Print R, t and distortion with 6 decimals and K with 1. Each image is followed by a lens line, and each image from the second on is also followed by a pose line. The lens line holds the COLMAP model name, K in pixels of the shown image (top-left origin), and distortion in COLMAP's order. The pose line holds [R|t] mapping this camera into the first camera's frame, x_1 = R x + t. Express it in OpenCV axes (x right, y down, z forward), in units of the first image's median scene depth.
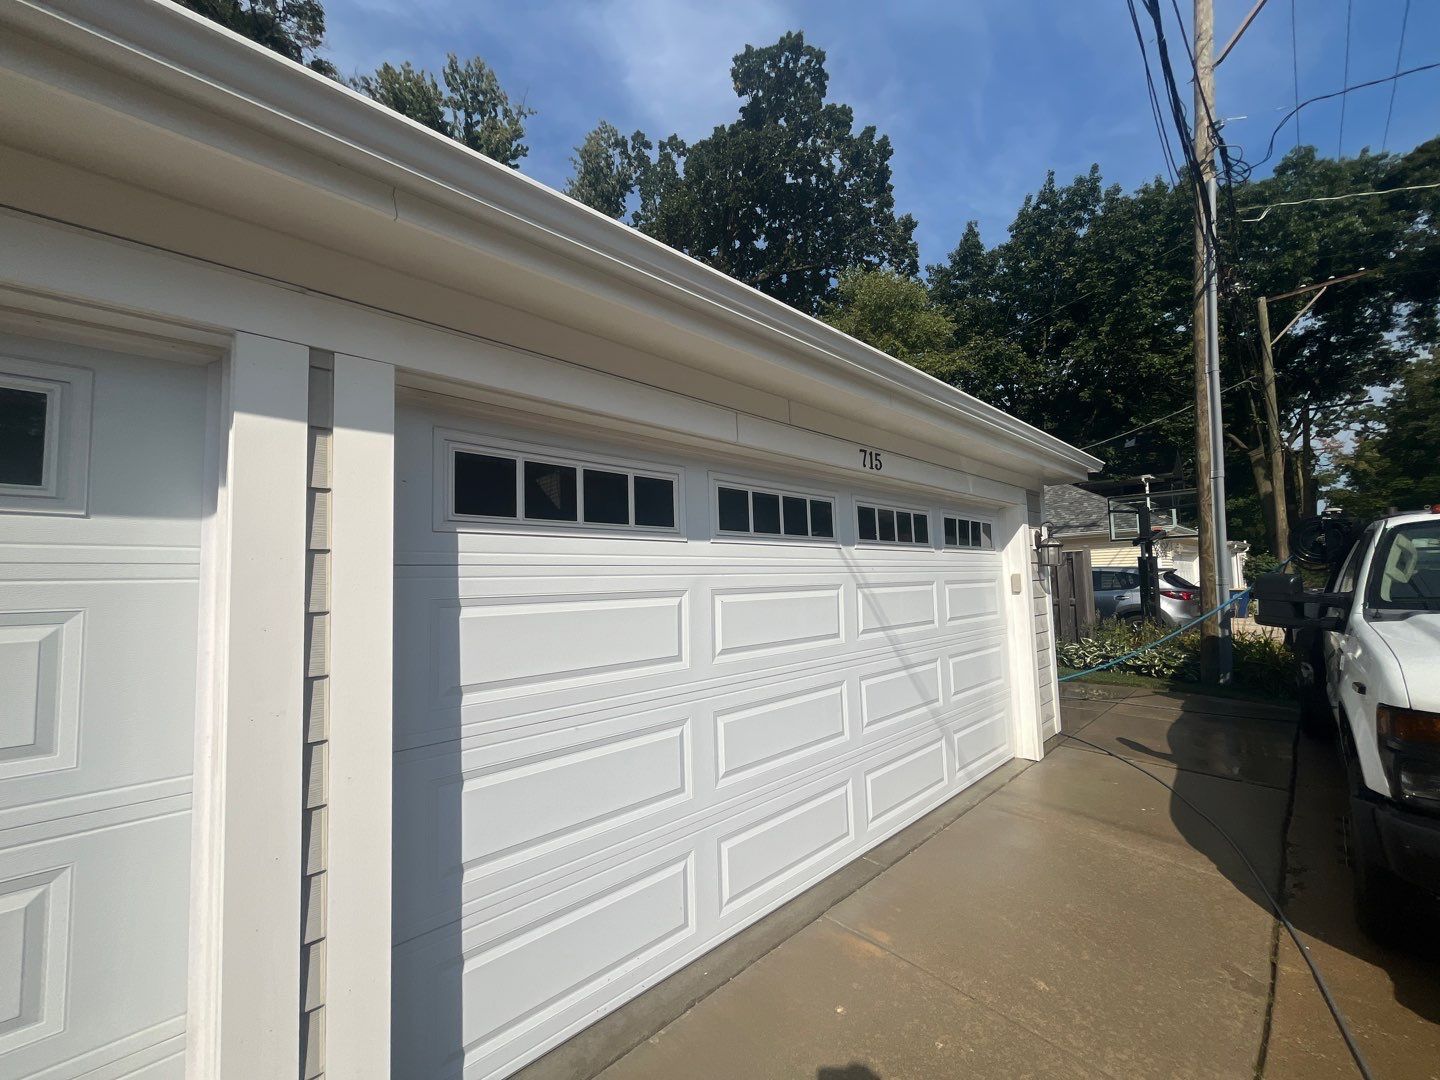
lens RADIAL K [[573.2, 0, 712.5], [0, 573.2, 551.7], [0, 0, 1]] dist [0.000317, -0.003057]
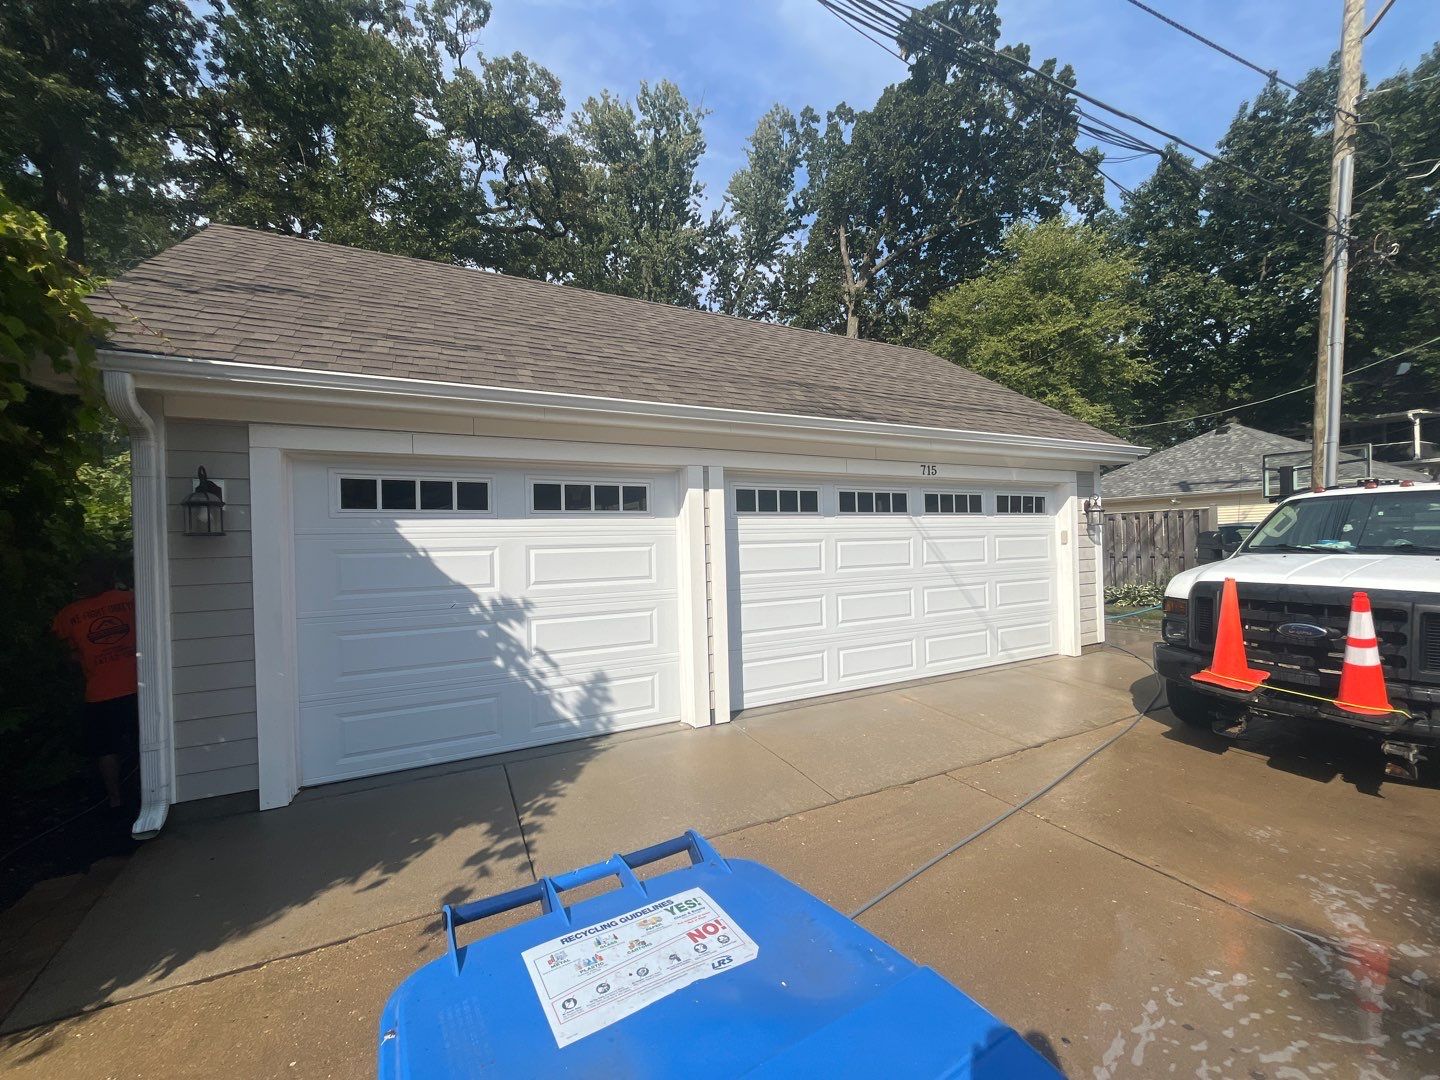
lens RADIAL K [[573.2, 0, 712.5], [0, 573.2, 551.7], [0, 0, 1]] dist [0.000317, -0.003057]
pose [[0.957034, 0.007256, -0.289887, 0.066326], [0.015387, 0.997008, 0.075755, -0.021706], [0.289569, -0.076960, 0.954058, -0.447181]]
